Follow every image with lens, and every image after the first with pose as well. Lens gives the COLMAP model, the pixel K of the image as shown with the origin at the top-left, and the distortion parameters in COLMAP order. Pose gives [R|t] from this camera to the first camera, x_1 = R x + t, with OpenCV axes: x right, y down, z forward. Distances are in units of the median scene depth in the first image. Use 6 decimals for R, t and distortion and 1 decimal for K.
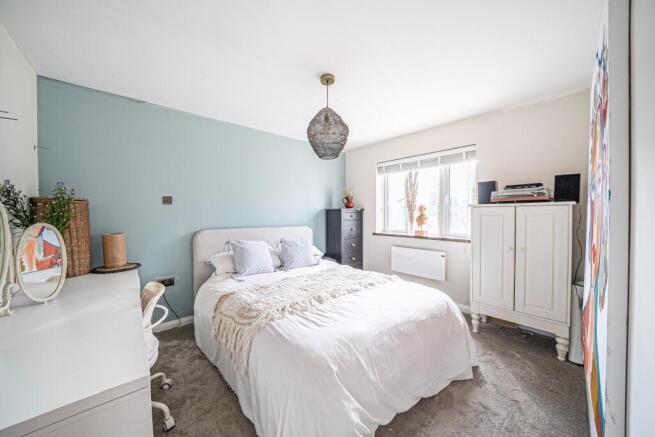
lens RADIAL K [[226.8, 0, 325.9], [0, 226.8, 217.8], [0, 0, 1]] dist [-0.018564, -0.000016]
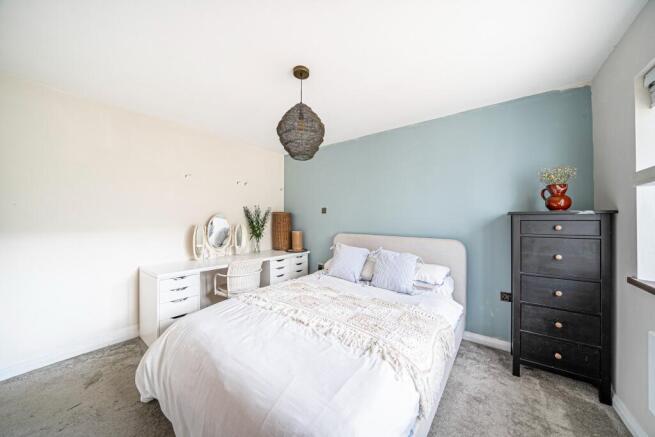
lens RADIAL K [[226.8, 0, 325.9], [0, 226.8, 217.8], [0, 0, 1]] dist [-0.018564, -0.000016]
pose [[0.190611, -0.002558, -0.981662, 0.837253], [-0.020169, 0.999775, -0.006522, -0.027630], [0.981458, 0.021042, 0.190517, 0.858896]]
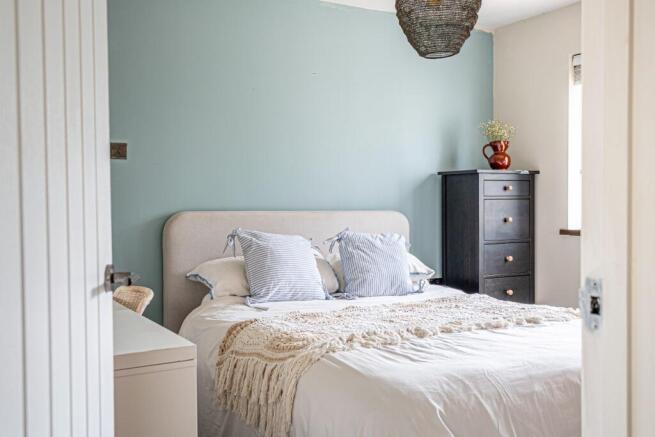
lens RADIAL K [[648.5, 0, 327.5], [0, 648.5, 218.5], [0, 0, 1]] dist [0.024028, 0.004297]
pose [[0.981574, 0.002976, -0.191058, 0.041080], [-0.002050, 0.999985, 0.005043, 0.076688], [0.191070, -0.004558, 0.981566, -0.400901]]
